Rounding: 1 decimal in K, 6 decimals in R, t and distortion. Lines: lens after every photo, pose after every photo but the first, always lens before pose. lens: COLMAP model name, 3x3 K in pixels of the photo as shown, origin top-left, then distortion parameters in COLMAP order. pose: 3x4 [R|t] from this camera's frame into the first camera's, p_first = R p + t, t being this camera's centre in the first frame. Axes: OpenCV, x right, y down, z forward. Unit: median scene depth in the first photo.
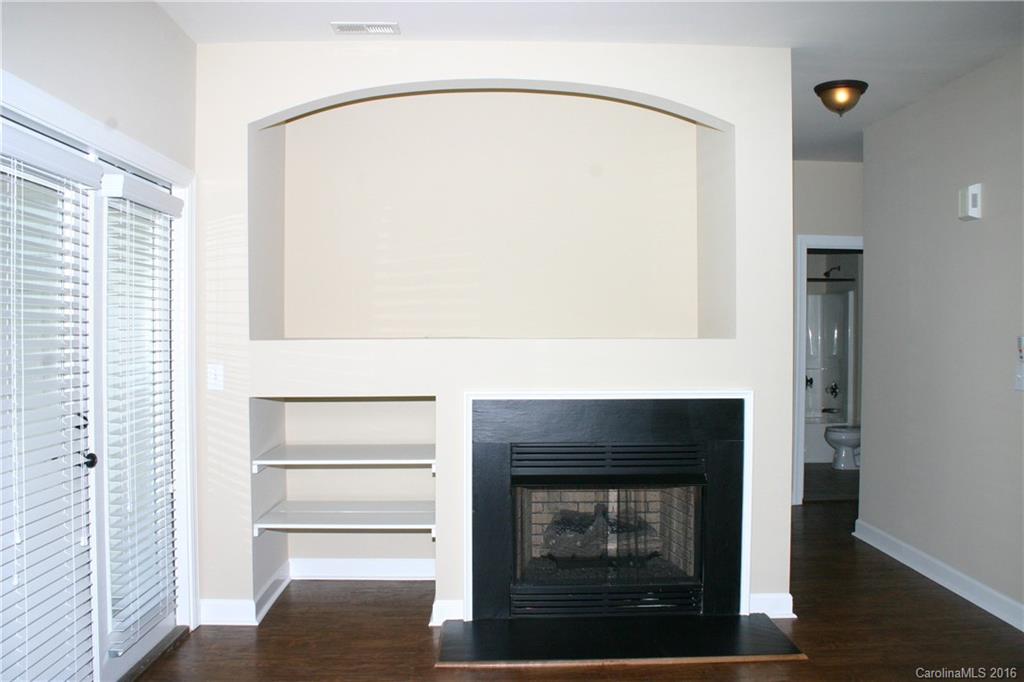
lens RADIAL K [[798.9, 0, 514.8], [0, 798.9, 338.2], [0, 0, 1]] dist [-0.097748, 0.004746]
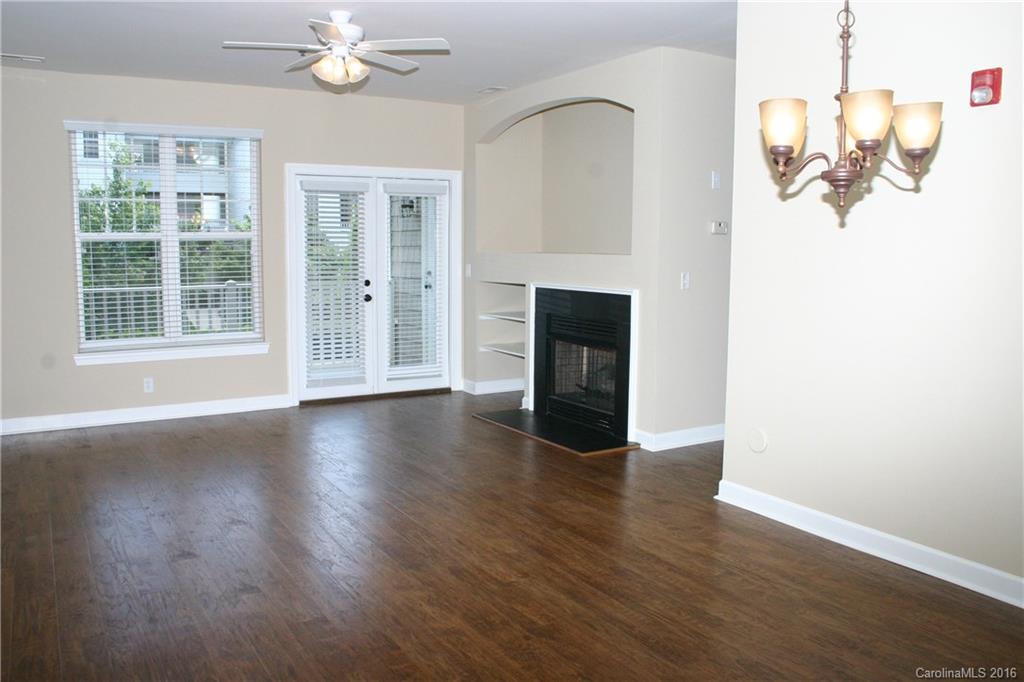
lens RADIAL K [[798.9, 0, 514.8], [0, 798.9, 338.2], [0, 0, 1]] dist [-0.097748, 0.004746]
pose [[0.544562, 0.103152, -0.832353, 1.391949], [-0.011486, 0.993232, 0.115575, -0.012983], [0.838642, -0.053377, 0.542062, 0.004305]]
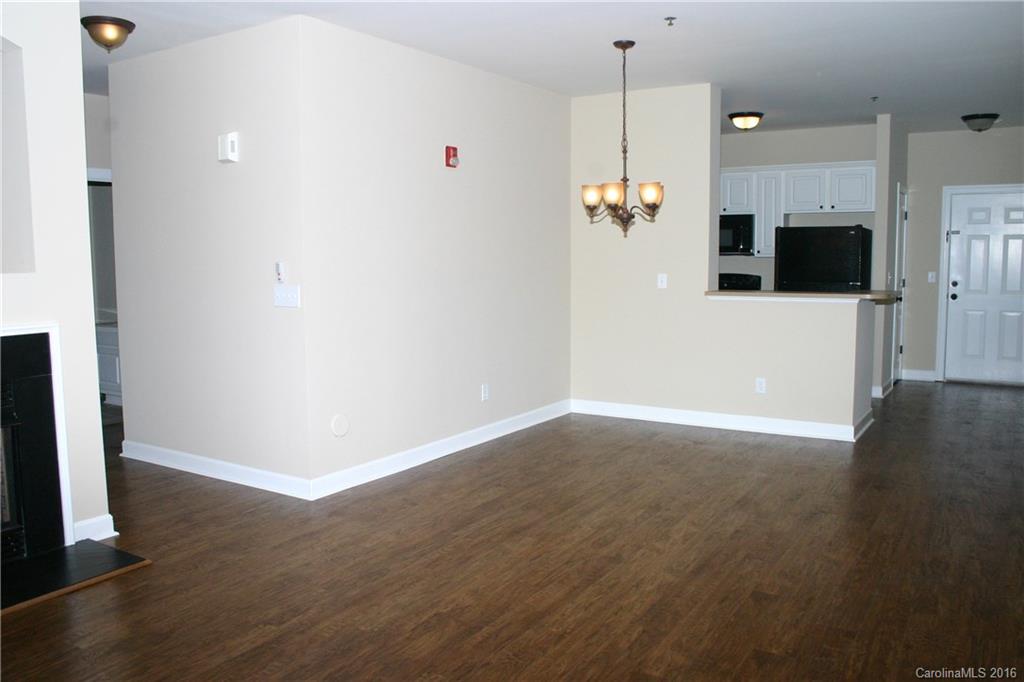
lens RADIAL K [[798.9, 0, 514.8], [0, 798.9, 338.2], [0, 0, 1]] dist [-0.097748, 0.004746]
pose [[0.545209, -0.095599, 0.832831, -0.192363], [0.019567, 0.994657, 0.101365, -0.002528], [-0.838071, -0.038969, 0.544167, -0.013722]]
